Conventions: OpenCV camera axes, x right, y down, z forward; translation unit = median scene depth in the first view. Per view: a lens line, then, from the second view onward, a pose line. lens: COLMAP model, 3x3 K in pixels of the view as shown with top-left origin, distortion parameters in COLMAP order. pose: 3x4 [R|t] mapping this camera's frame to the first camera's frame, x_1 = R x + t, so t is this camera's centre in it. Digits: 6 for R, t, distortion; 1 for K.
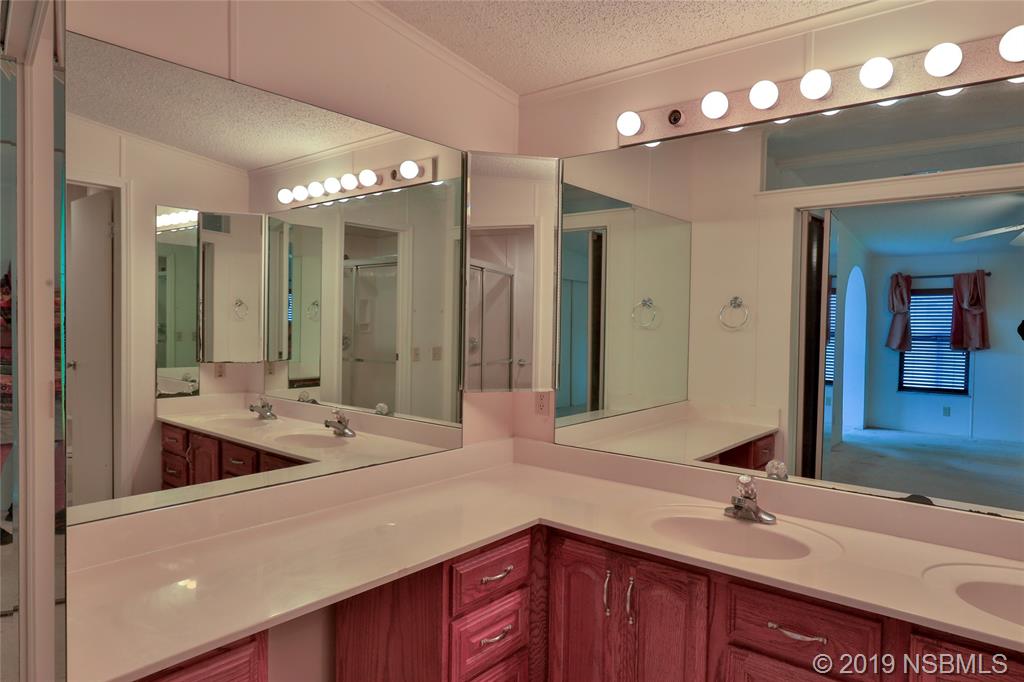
lens RADIAL K [[652.0, 0, 512.0], [0, 652.0, 341.0], [0, 0, 1]] dist [-0.024260, -0.000057]
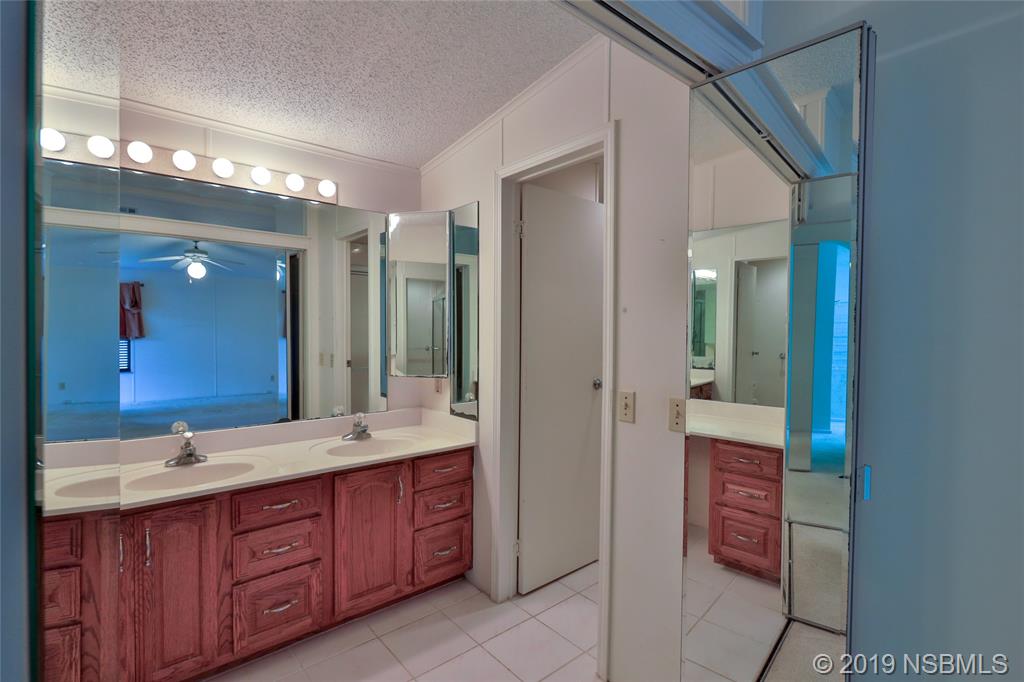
lens RADIAL K [[478.1, 0, 498.8], [0, 478.1, 340.4], [0, 0, 1]] dist [-0.001413, 0.000331]
pose [[0.180988, -0.040499, 0.982651, -0.191589], [0.019195, 0.999107, 0.037642, -0.008175], [-0.983298, 0.012049, 0.181604, 0.048029]]
